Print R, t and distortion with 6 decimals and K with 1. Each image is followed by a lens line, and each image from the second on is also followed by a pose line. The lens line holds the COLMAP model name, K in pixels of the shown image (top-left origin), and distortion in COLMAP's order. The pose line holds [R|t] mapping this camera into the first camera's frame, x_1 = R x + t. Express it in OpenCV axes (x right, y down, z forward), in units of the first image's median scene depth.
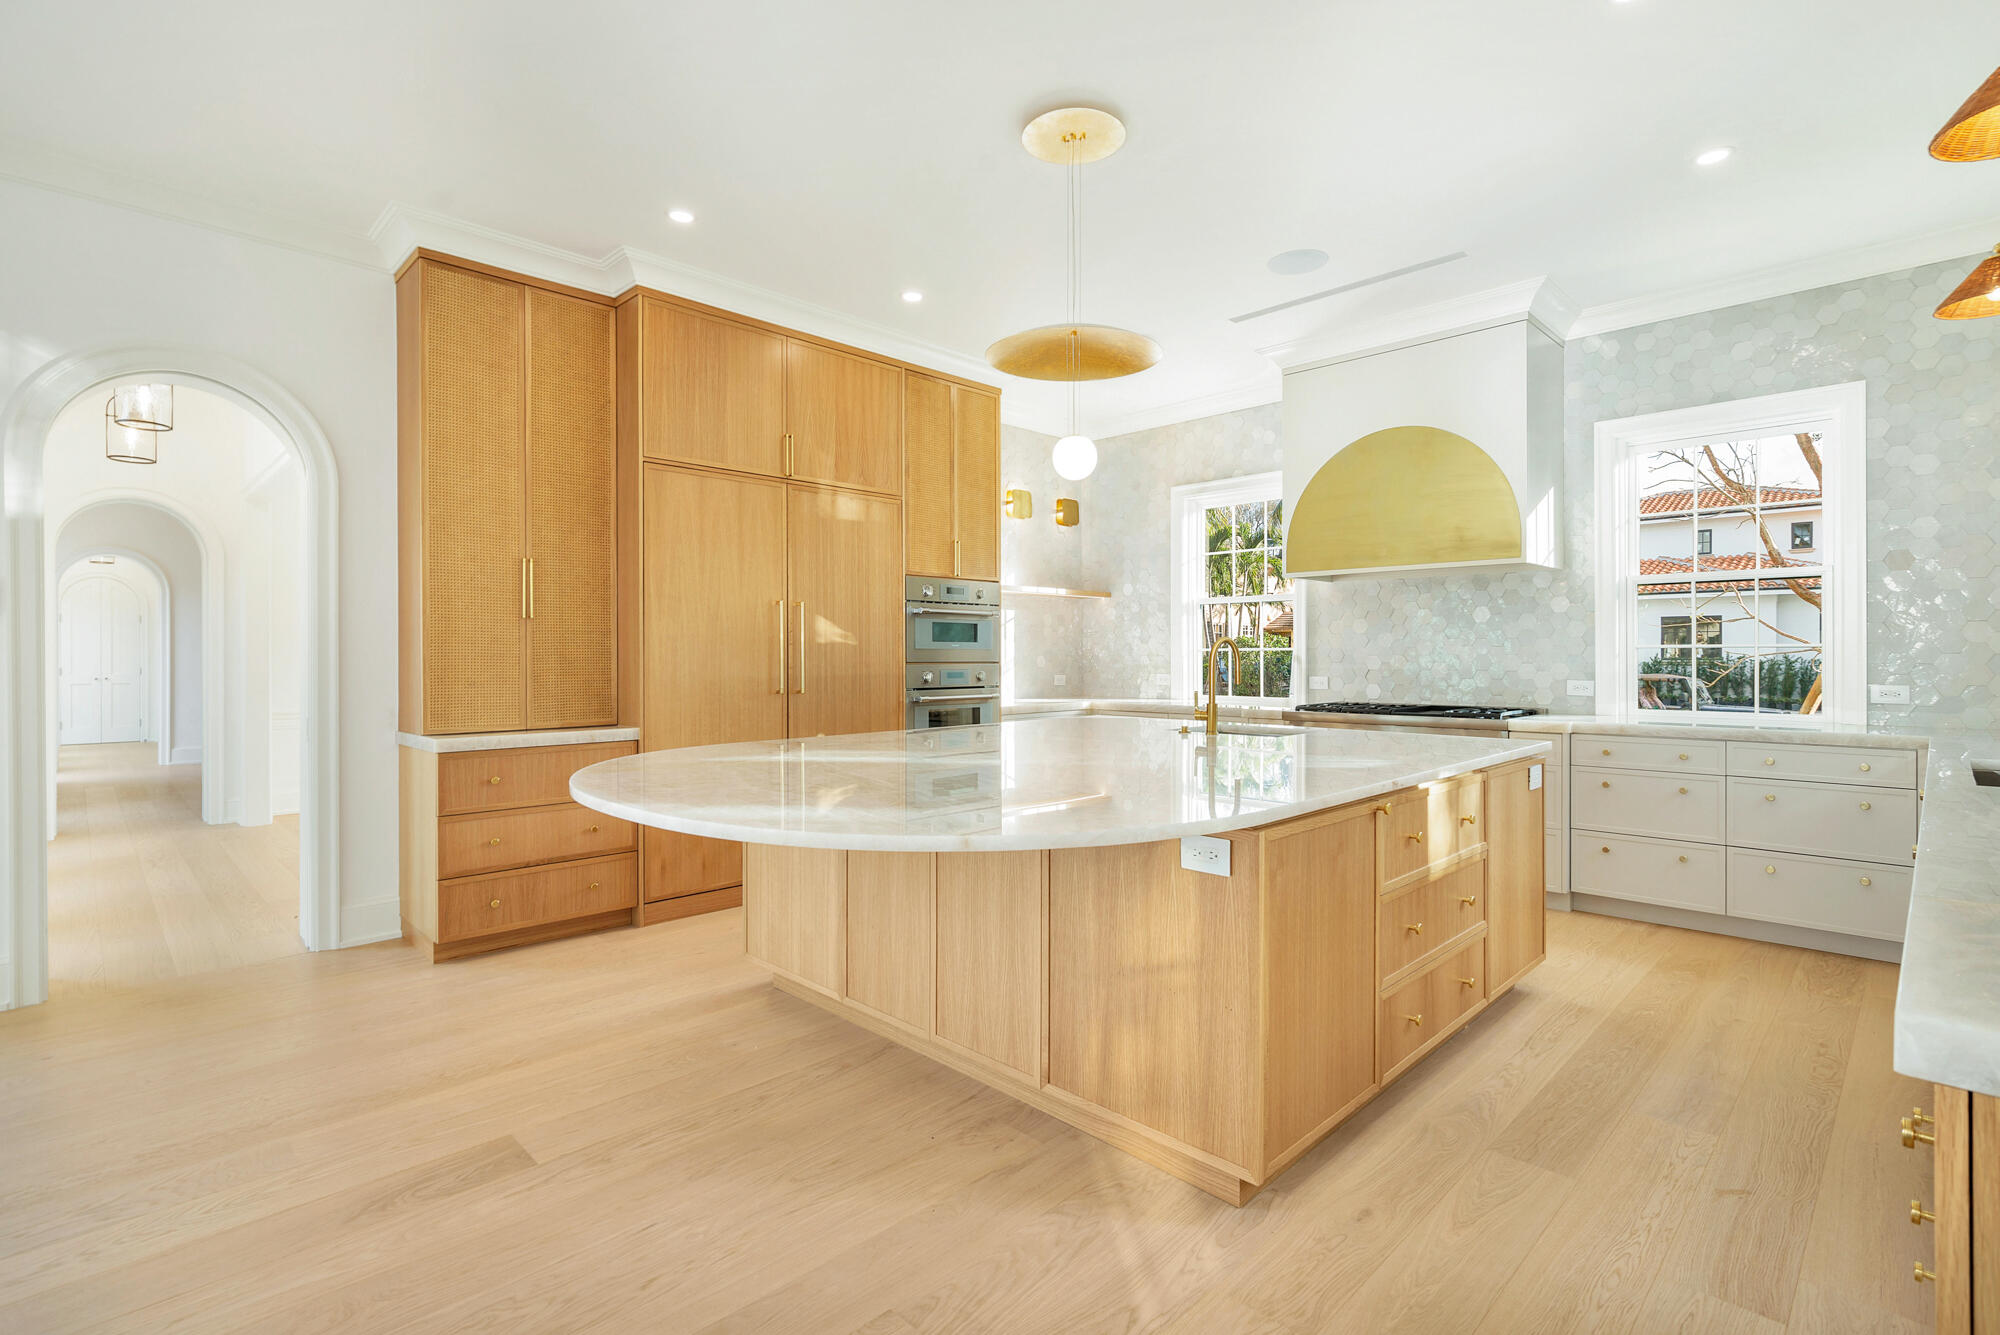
lens RADIAL K [[942.4, 0, 1004.6], [0, 942.4, 653.9], [0, 0, 1]] dist [-0.004432, 0.000243]
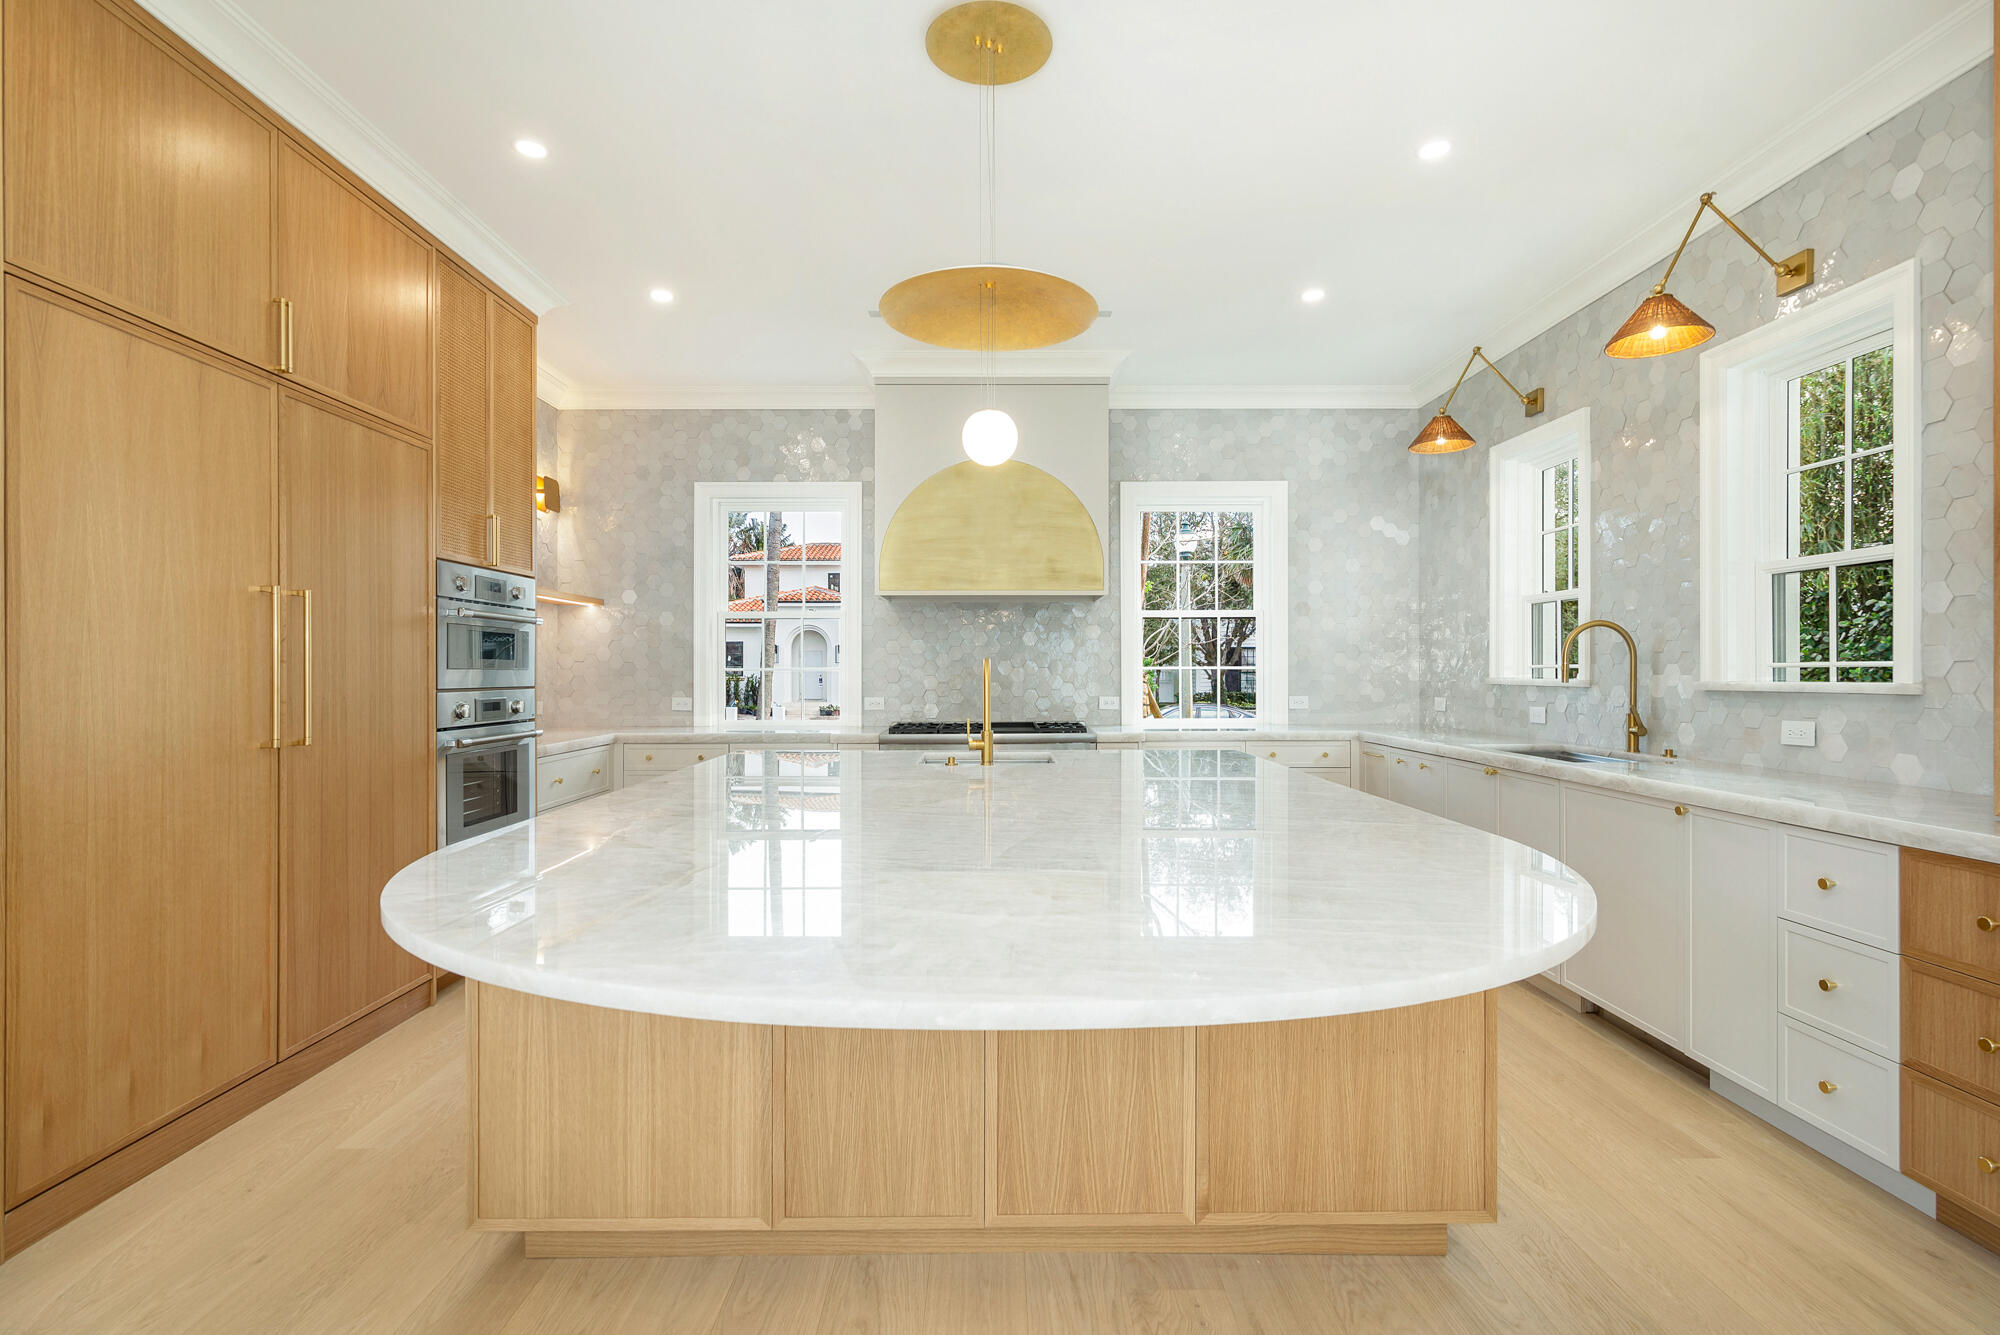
lens RADIAL K [[919.6, 0, 1005.1], [0, 919.6, 669.3], [0, 0, 1]] dist [-0.003030, -0.000229]
pose [[0.699417, 0.001374, 0.714713, -0.336704], [-0.000758, 0.999999, -0.001180, -0.005350], [-0.714714, 0.000283, 0.699417, 0.301166]]
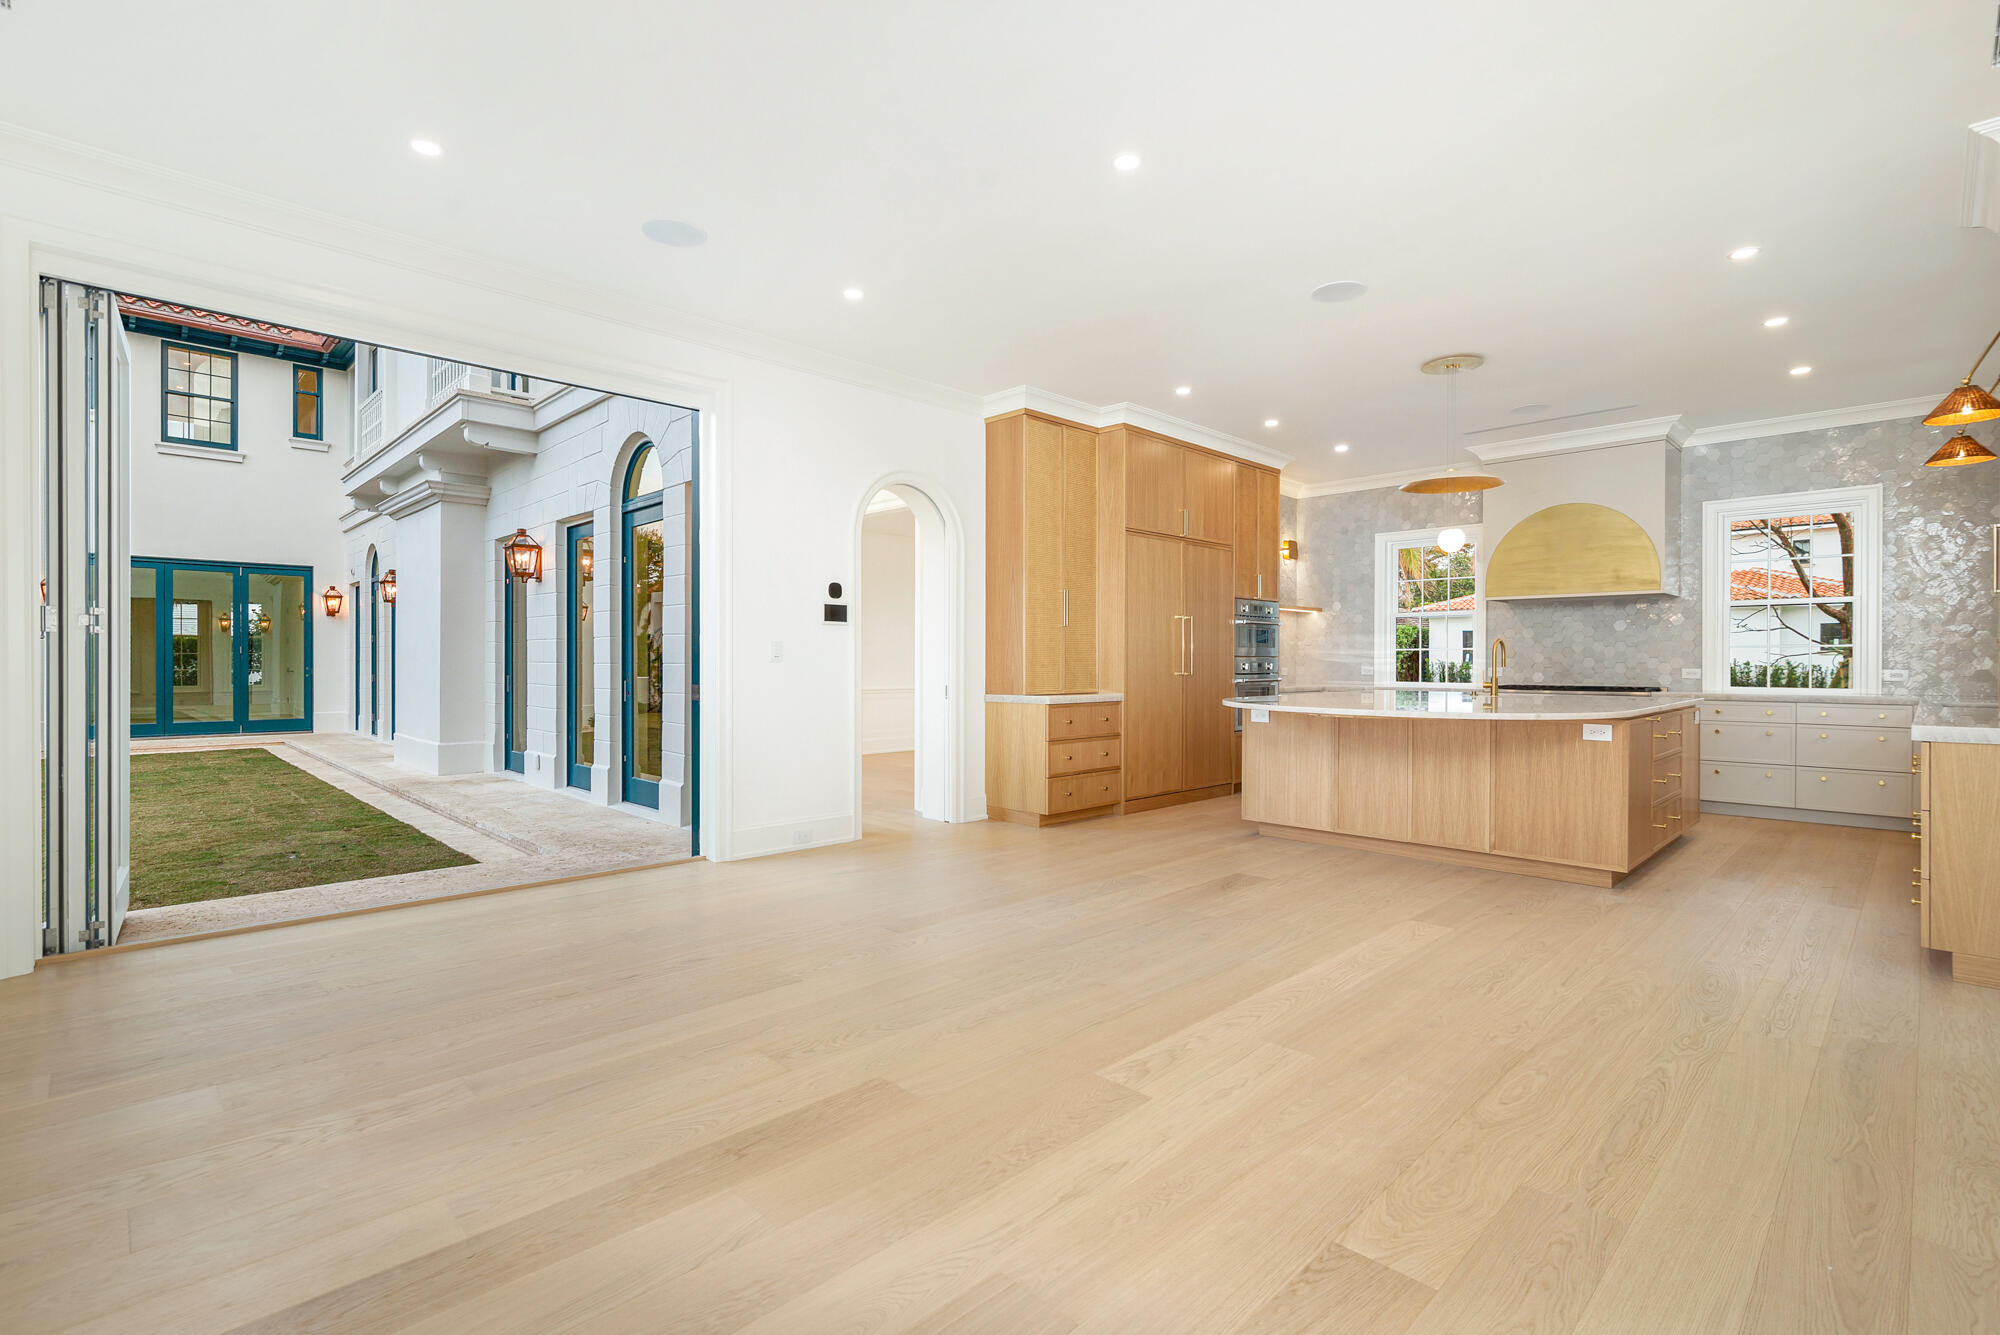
lens RADIAL K [[921.9, 0, 1000.0], [0, 921.9, 667.5], [0, 0, 1]] dist [0.002045, -0.000003]
pose [[0.999972, 0.003415, -0.006667, -0.550831], [-0.003358, 0.999958, 0.008580, 0.018515], [0.006696, -0.008558, 0.999941, -0.561136]]
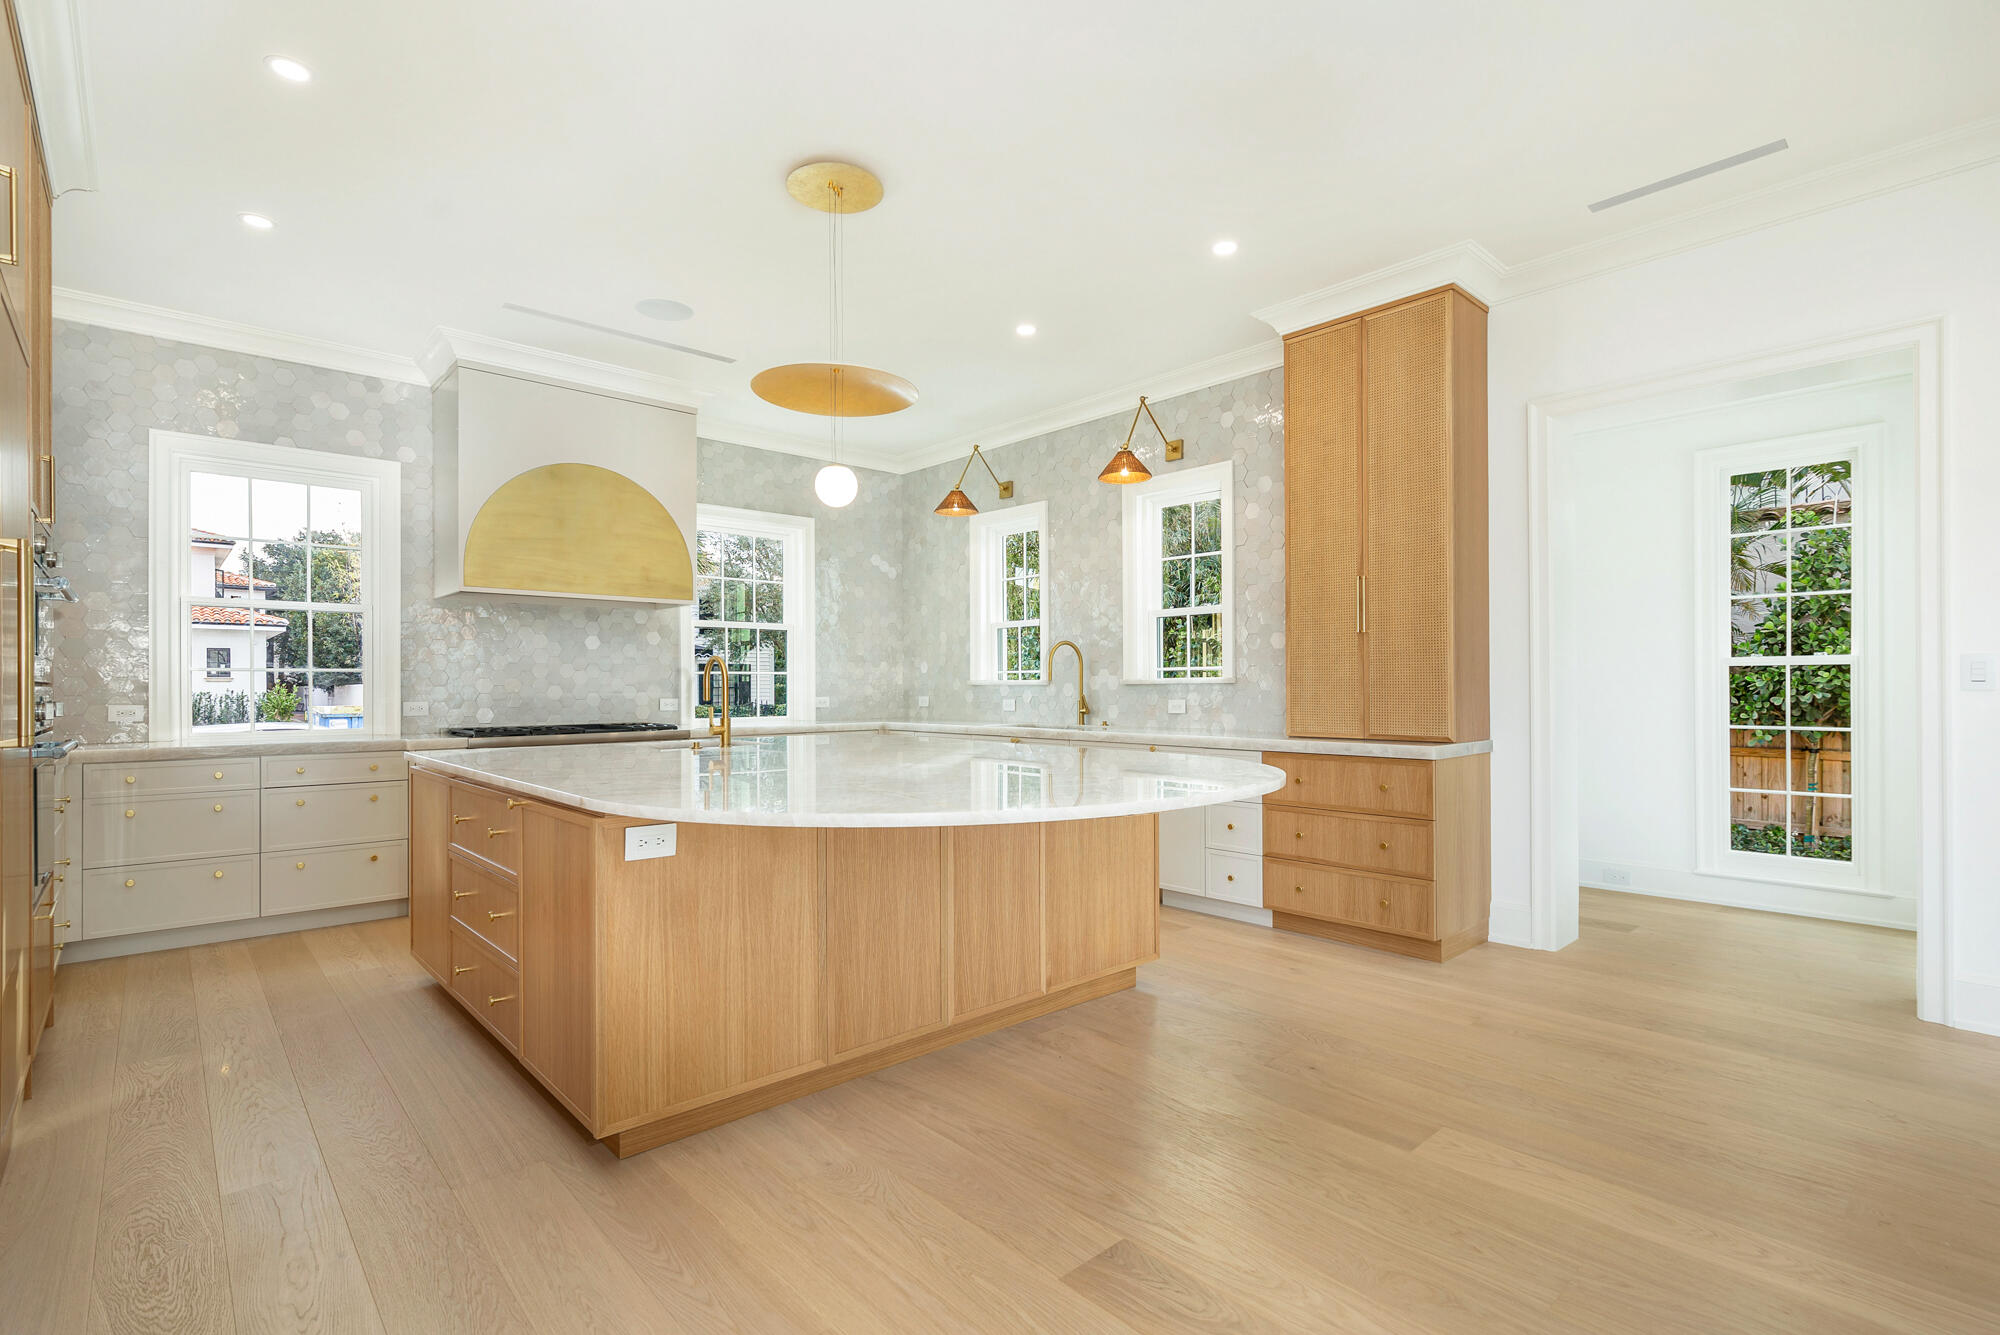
lens RADIAL K [[928.3, 0, 998.8], [0, 928.3, 674.7], [0, 0, 1]] dist [-0.000993, 0.000034]
pose [[0.043769, 0.013874, 0.998945, -0.679578], [0.001309, 0.999902, -0.013945, 0.014976], [-0.999041, 0.001918, 0.043747, 0.534516]]
